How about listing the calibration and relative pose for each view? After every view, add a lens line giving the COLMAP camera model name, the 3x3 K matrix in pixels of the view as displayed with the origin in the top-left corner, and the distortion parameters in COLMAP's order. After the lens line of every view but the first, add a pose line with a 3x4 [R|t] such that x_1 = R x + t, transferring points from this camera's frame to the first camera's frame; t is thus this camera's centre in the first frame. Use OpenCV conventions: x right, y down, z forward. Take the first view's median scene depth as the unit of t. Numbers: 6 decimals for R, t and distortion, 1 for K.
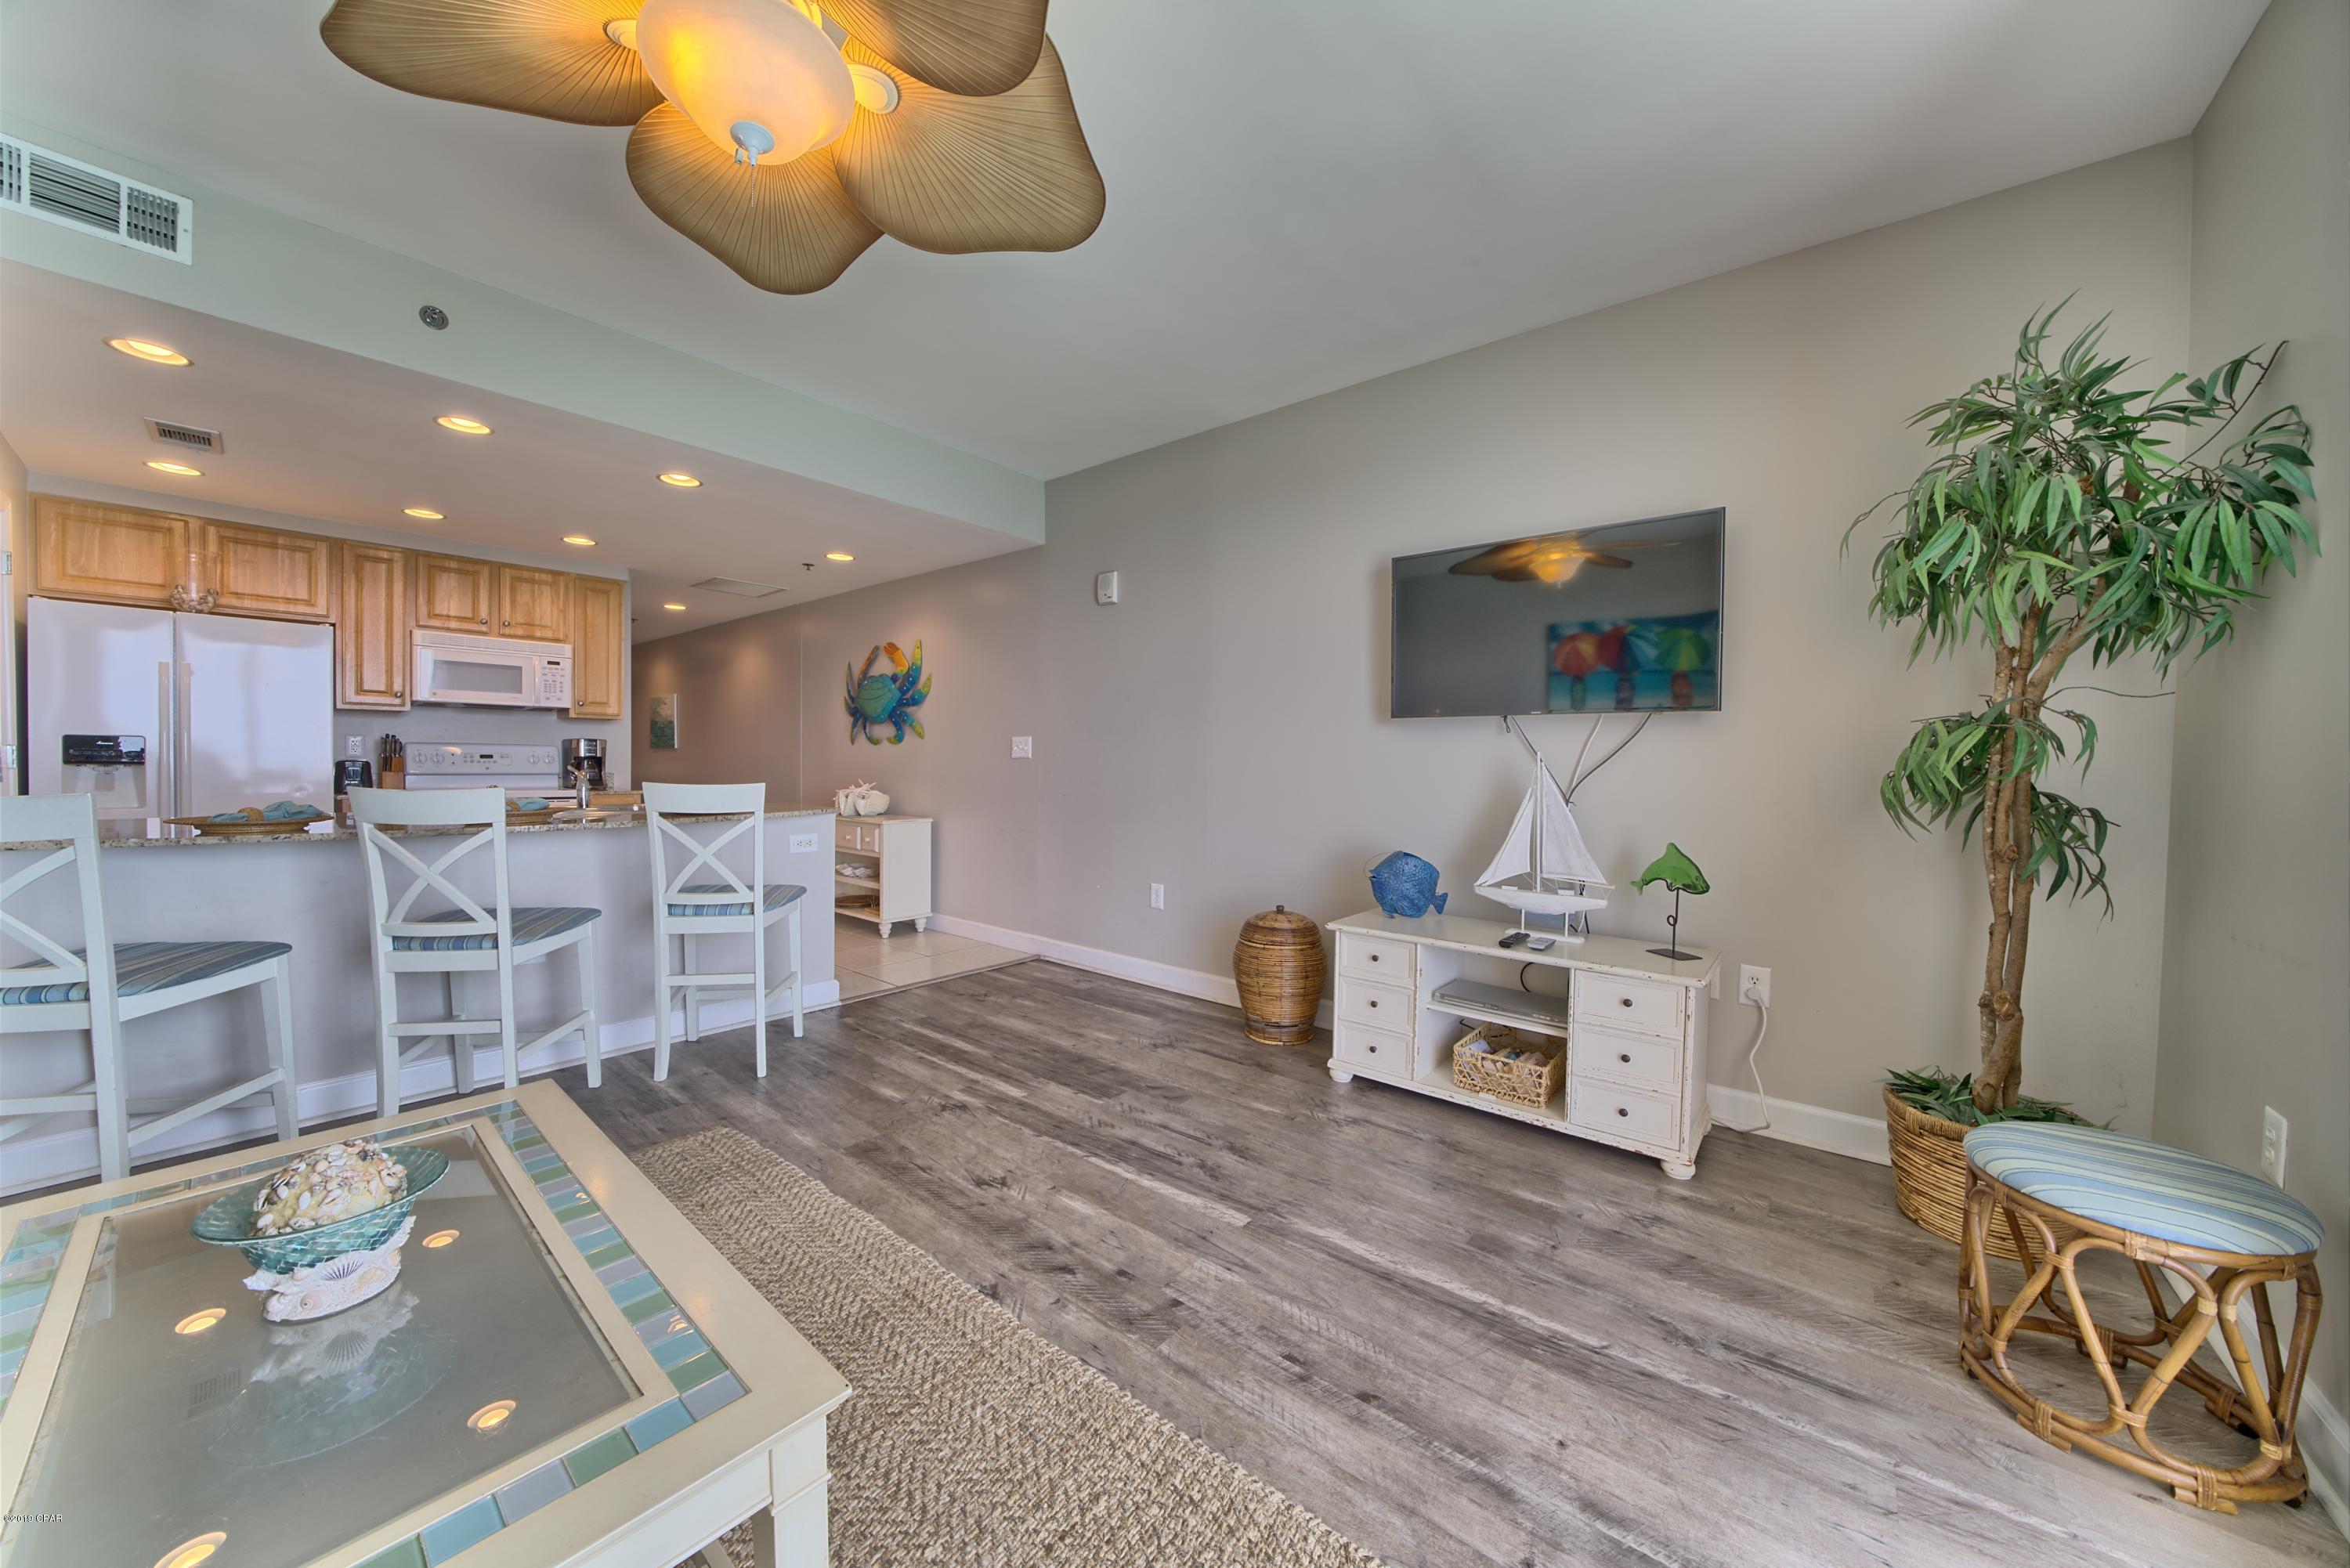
lens RADIAL K [[812.9, 0, 1170.0], [0, 812.9, 780.8], [0, 0, 1]] dist [-0.027412, 0.003312]
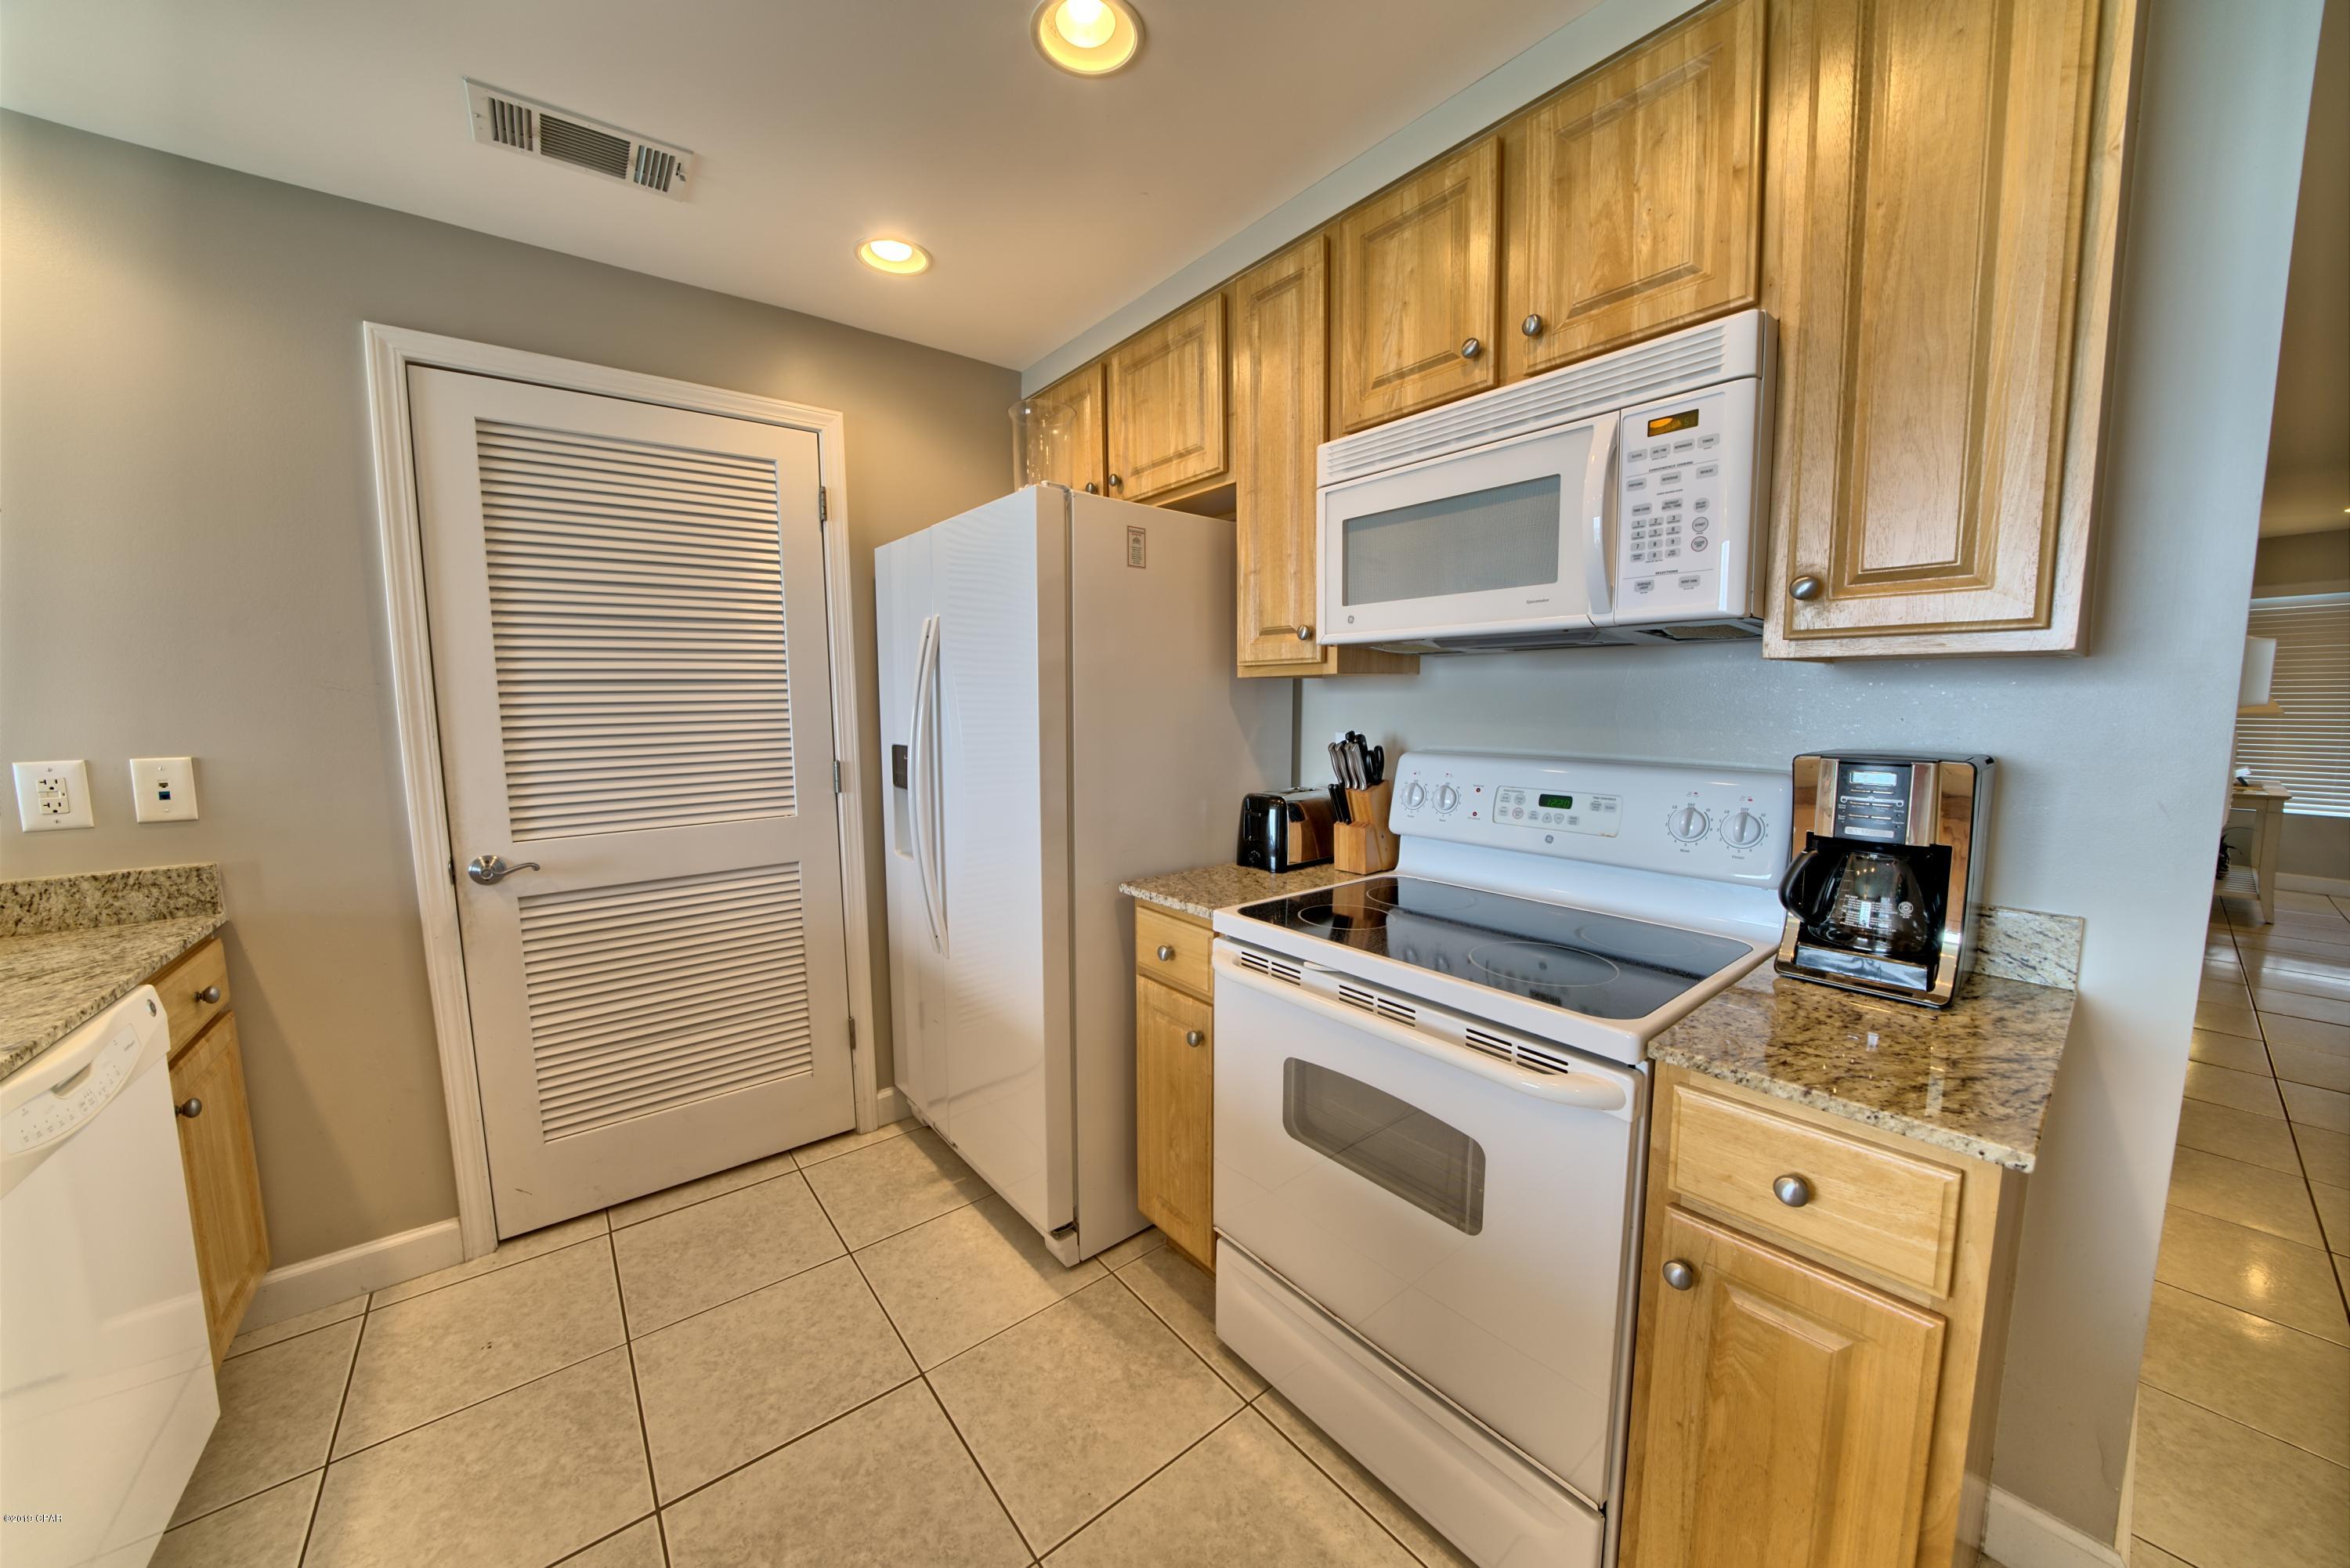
lens RADIAL K [[812.9, 0, 1170.0], [0, 812.9, 780.8], [0, 0, 1]] dist [-0.027412, 0.003312]
pose [[-0.202892, 0.086958, -0.975332, -0.599139], [-0.019769, 0.995482, 0.092867, -0.076007], [0.979002, 0.038124, -0.200256, 1.063001]]
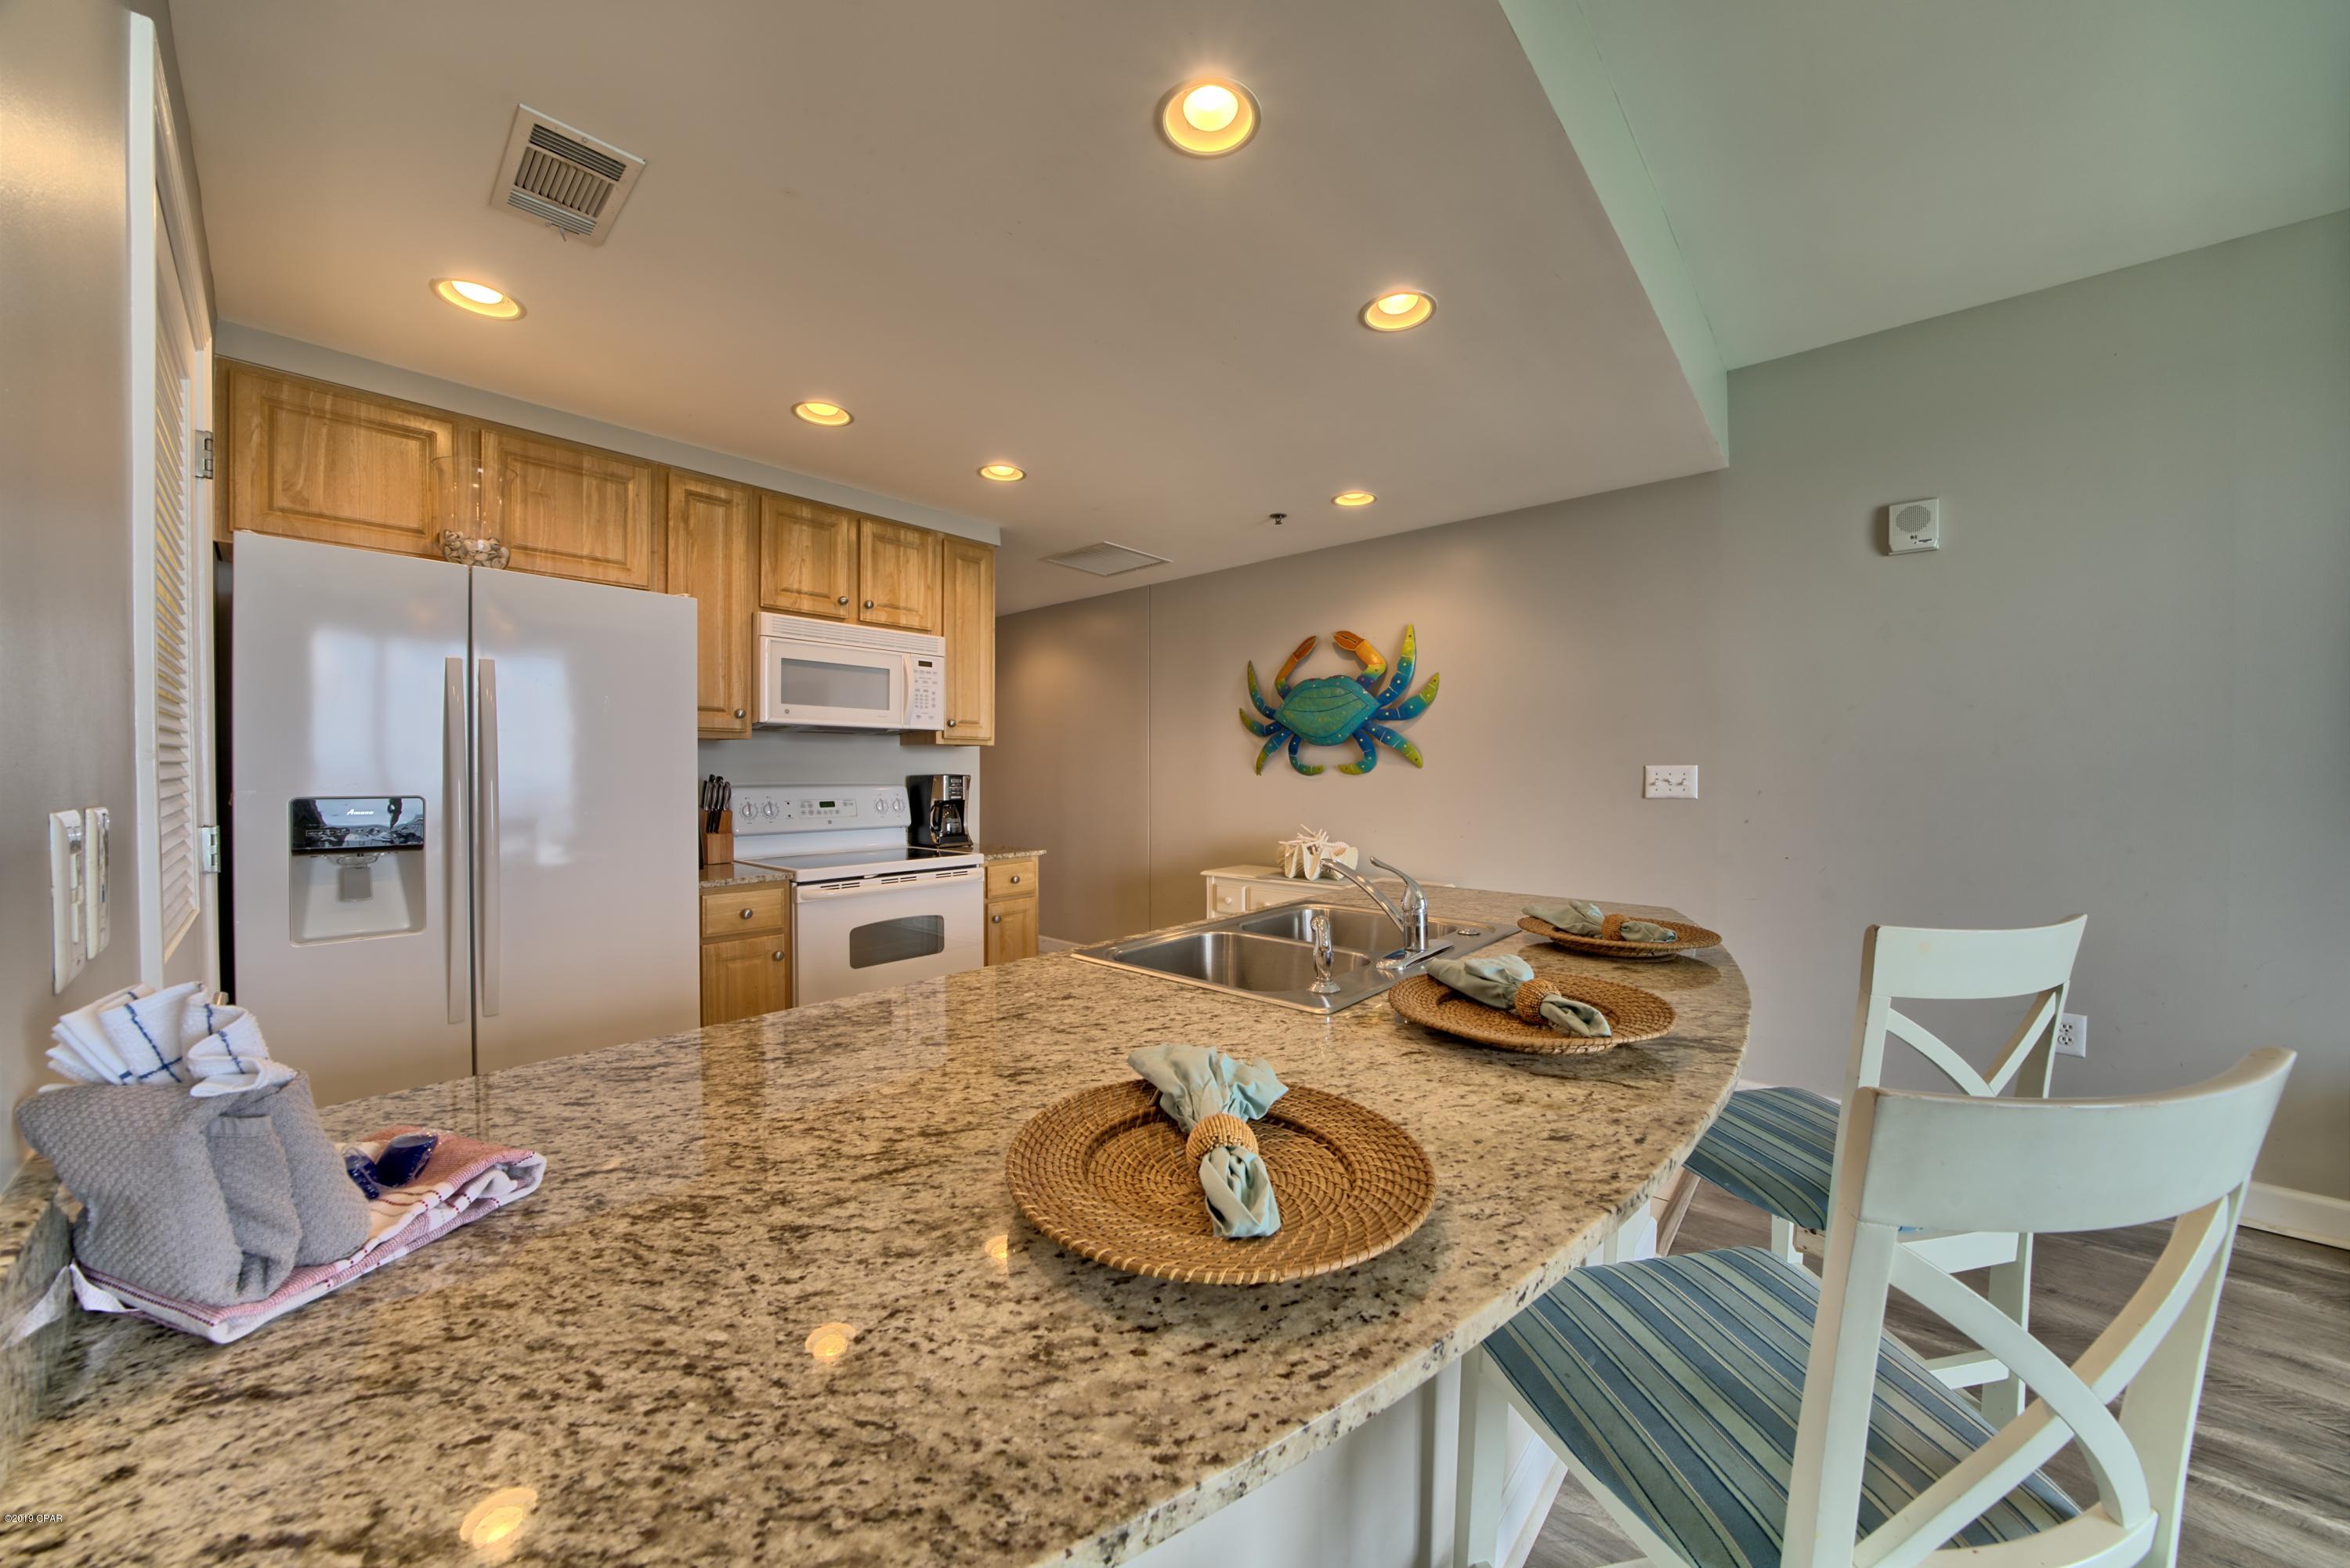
lens RADIAL K [[812.9, 0, 1170.0], [0, 812.9, 780.8], [0, 0, 1]] dist [-0.027412, 0.003312]
pose [[0.999375, -0.014082, -0.032423, -0.635921], [0.013686, 0.999829, -0.012414, -0.044297], [0.032592, 0.011962, 0.999397, 0.385516]]
